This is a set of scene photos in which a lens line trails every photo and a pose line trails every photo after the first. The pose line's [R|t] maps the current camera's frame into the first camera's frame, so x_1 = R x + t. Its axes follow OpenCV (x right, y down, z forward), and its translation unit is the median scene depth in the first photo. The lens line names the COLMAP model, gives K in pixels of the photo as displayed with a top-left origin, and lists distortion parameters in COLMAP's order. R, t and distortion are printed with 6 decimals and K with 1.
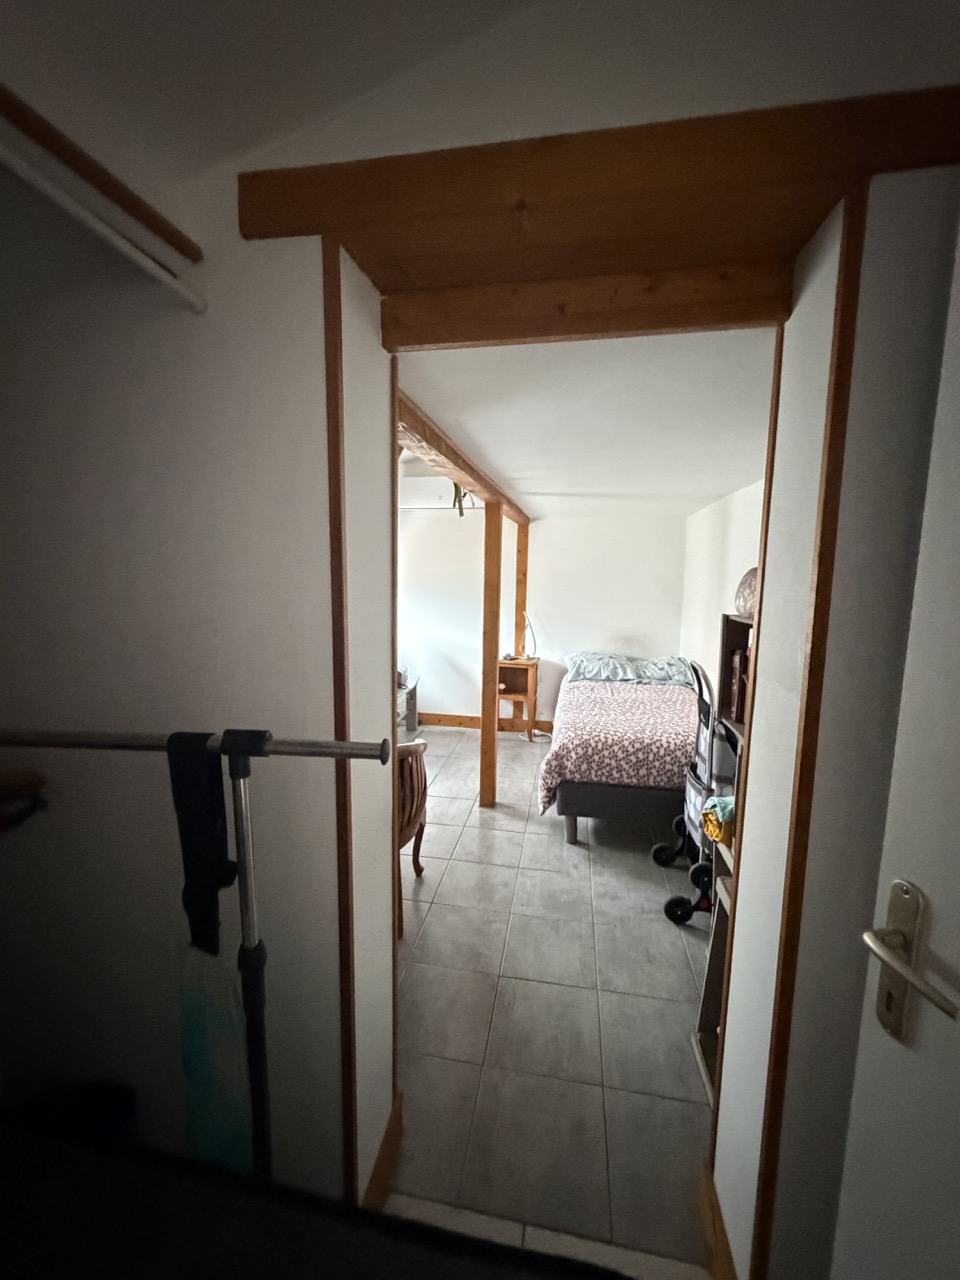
lens RADIAL K [[516.8, 0, 481.2], [0, 516.8, 640.2], [0, 0, 1]] dist [-0.007383, -0.000344]
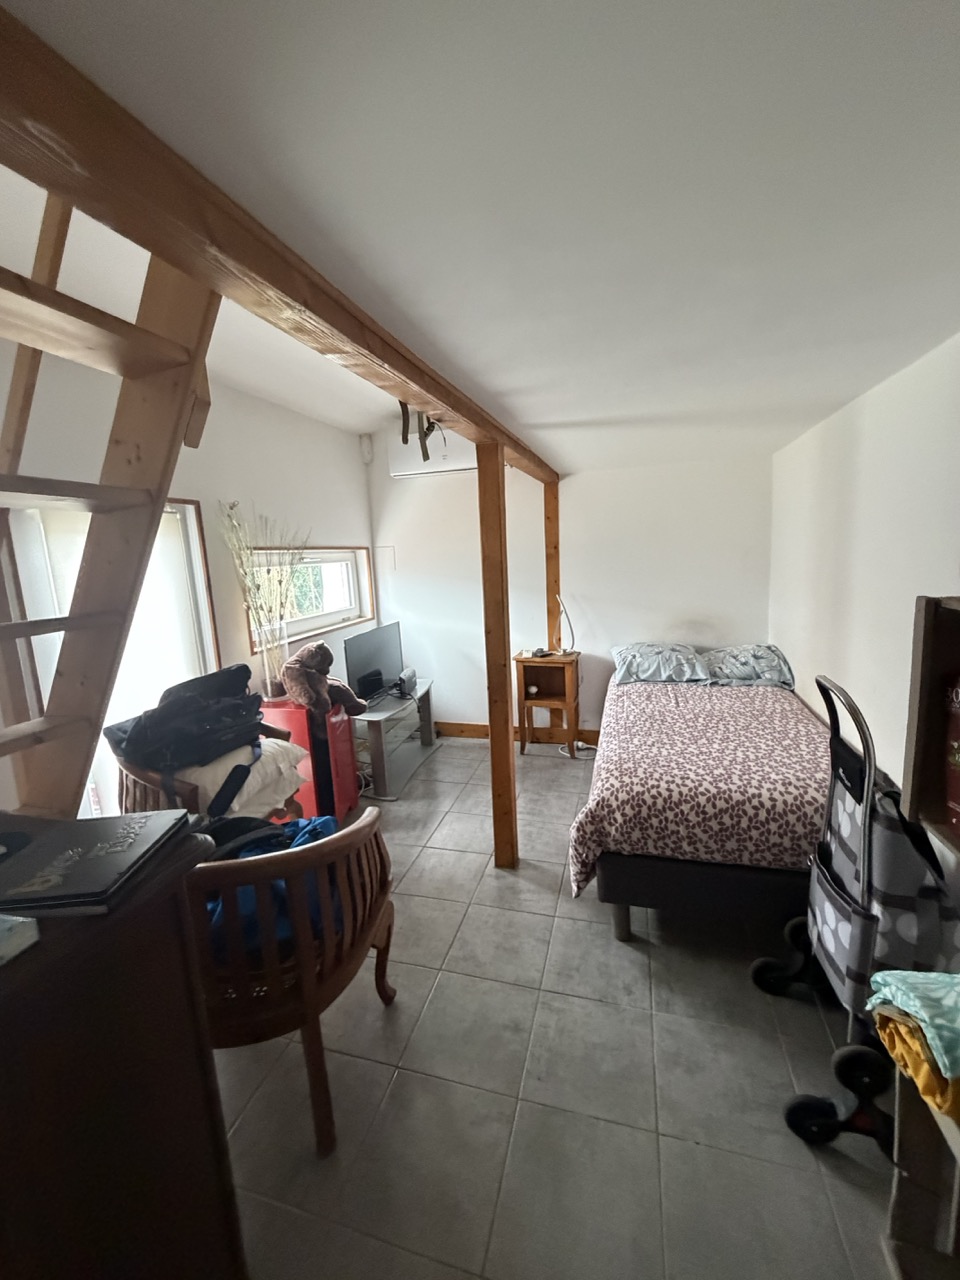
lens RADIAL K [[516.8, 0, 479.7], [0, 516.8, 634.4], [0, 0, 1]] dist [-0.007383, -0.000344]
pose [[0.992490, -0.043829, -0.114201, 0.087846], [0.046789, 0.998631, 0.023365, -0.030704], [0.113021, -0.028533, 0.993183, 0.335060]]
